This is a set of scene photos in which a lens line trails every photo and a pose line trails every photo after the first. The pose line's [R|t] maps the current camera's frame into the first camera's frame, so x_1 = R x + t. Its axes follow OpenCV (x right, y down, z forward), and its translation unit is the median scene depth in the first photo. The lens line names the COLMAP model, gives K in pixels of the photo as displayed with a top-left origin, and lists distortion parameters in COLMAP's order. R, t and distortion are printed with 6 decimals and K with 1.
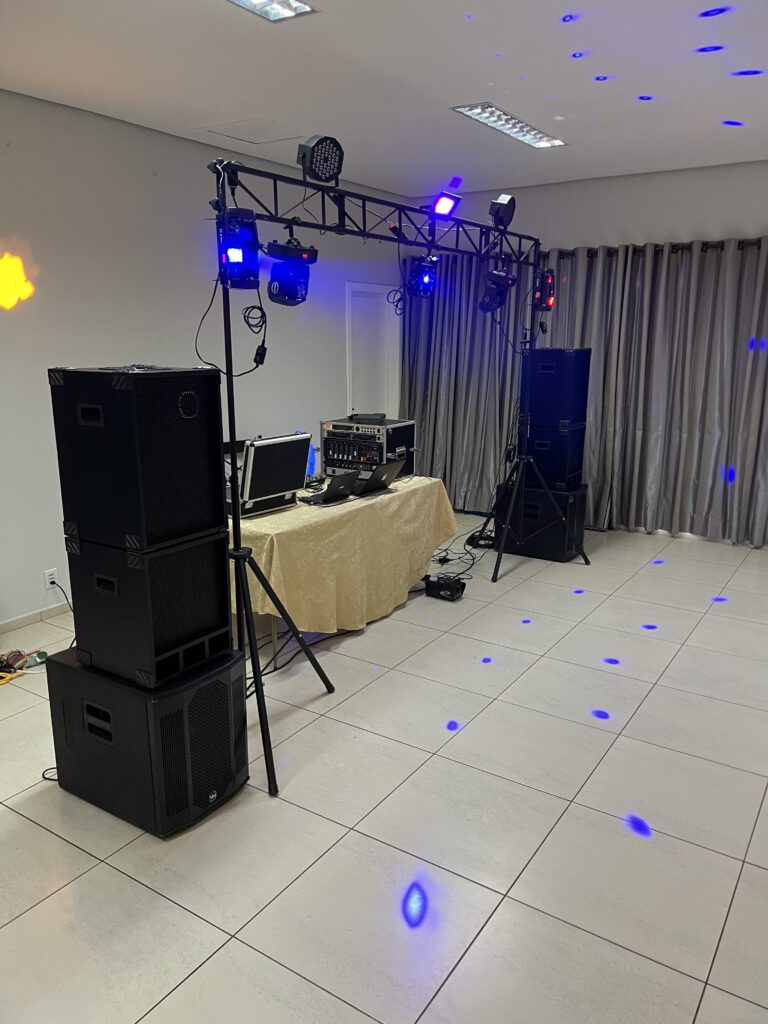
lens RADIAL K [[763.4, 0, 387.9], [0, 763.4, 517.1], [0, 0, 1]] dist [0.097693, -0.001450]
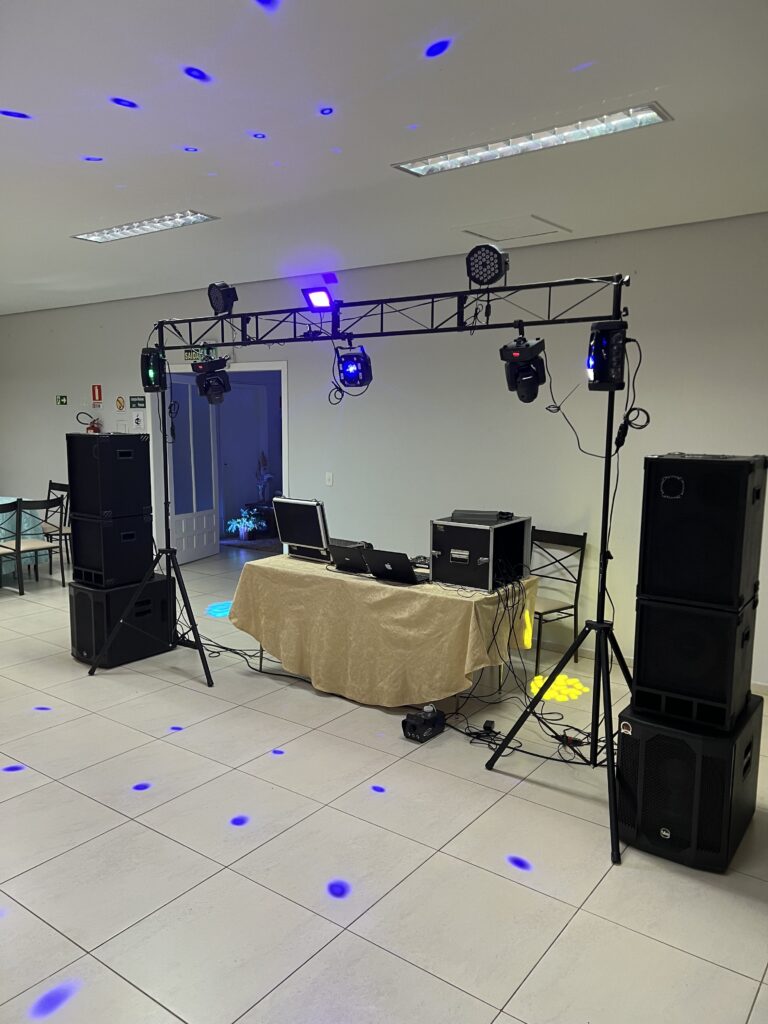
lens RADIAL K [[763.4, 0, 387.9], [0, 763.4, 517.1], [0, 0, 1]] dist [0.097693, -0.001450]
pose [[-0.056233, 0.137060, -0.988965, 0.928755], [-0.244561, 0.958466, 0.146739, -0.250360], [0.968002, 0.250114, -0.020378, 0.990211]]
